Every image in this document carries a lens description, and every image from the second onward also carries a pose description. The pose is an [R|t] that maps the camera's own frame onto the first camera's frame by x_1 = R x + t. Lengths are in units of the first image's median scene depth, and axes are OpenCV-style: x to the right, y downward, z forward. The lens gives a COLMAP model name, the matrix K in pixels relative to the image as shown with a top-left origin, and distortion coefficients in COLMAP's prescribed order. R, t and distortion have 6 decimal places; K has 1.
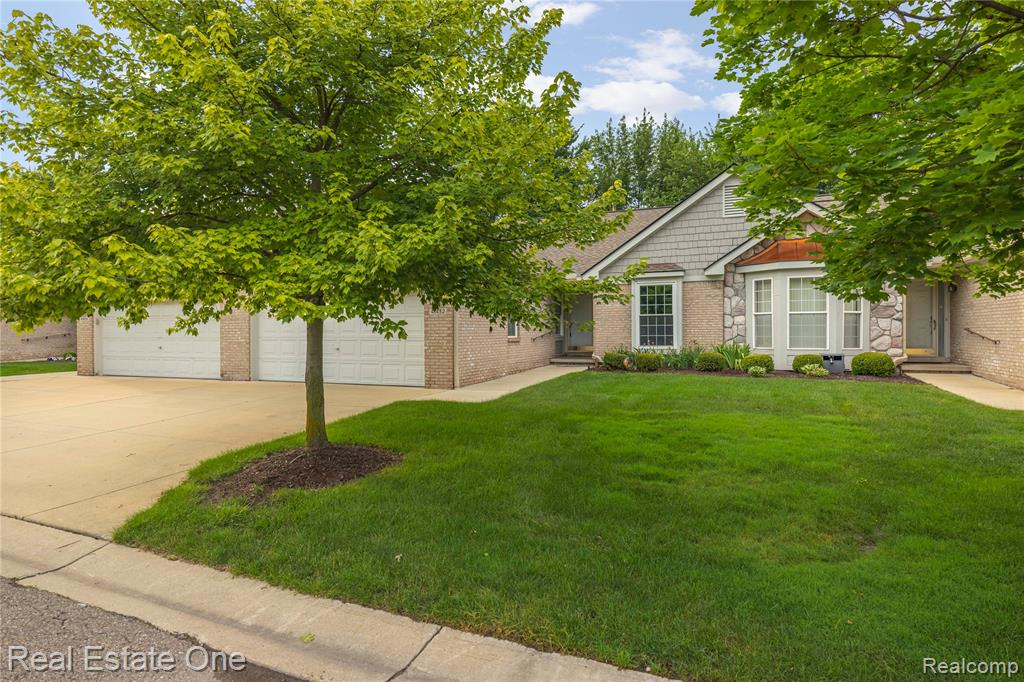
lens RADIAL K [[538.3, 0, 512.0], [0, 538.3, 341.0], [0, 0, 1]] dist [0.021701, 0.000119]
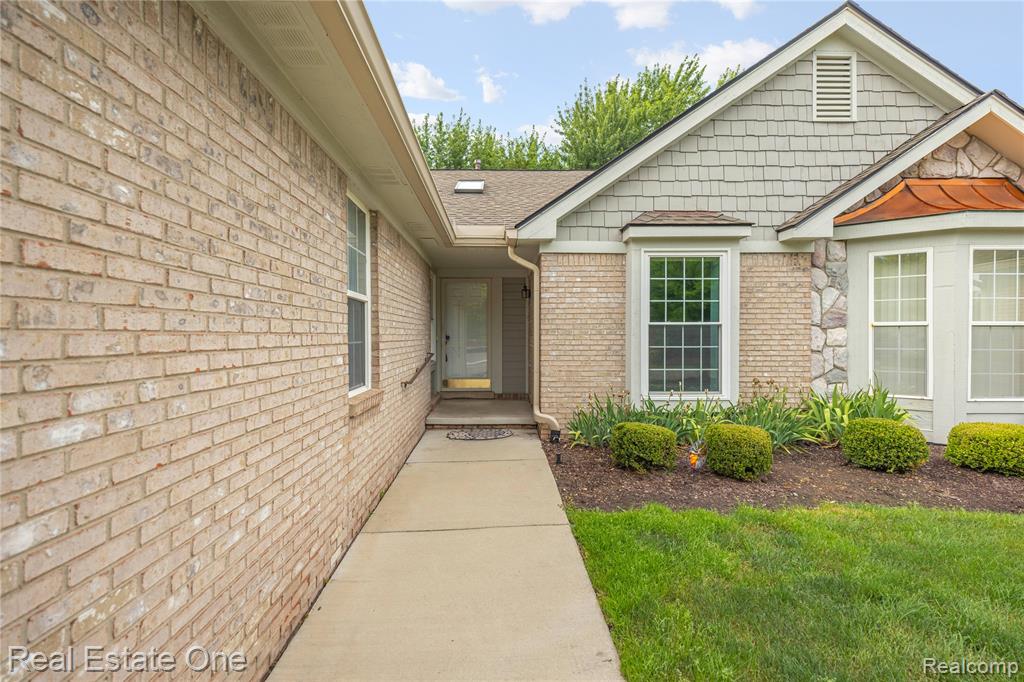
lens RADIAL K [[467.4, 0, 512.0], [0, 467.4, 341.0], [0, 0, 1]] dist [0.000002, -0.000388]
pose [[0.917150, -0.002199, 0.398536, -0.017592], [0.004467, 0.999979, -0.004764, -0.033559], [-0.398517, 0.006149, 0.917140, 0.719725]]
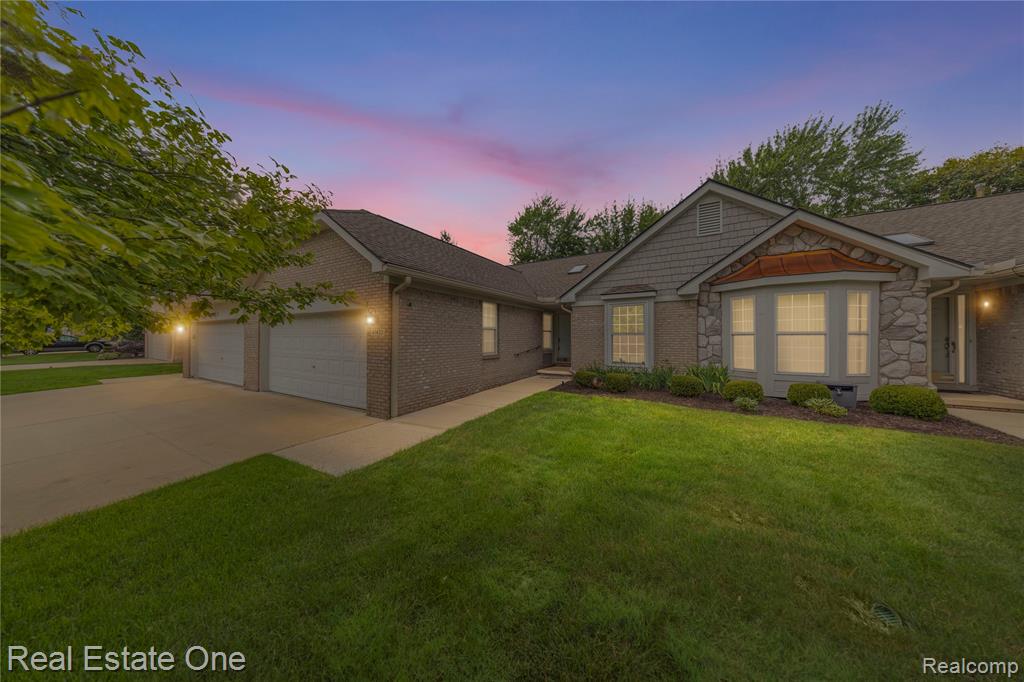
lens RADIAL K [[303.7, 0, 512.0], [0, 303.7, 341.0], [0, 0, 1]] dist [-0.000413, -0.000035]
pose [[0.990979, 0.004708, -0.133932, 0.127188], [-0.005647, 0.999962, -0.006632, -0.030632], [0.133896, 0.007328, 0.990968, 0.397594]]
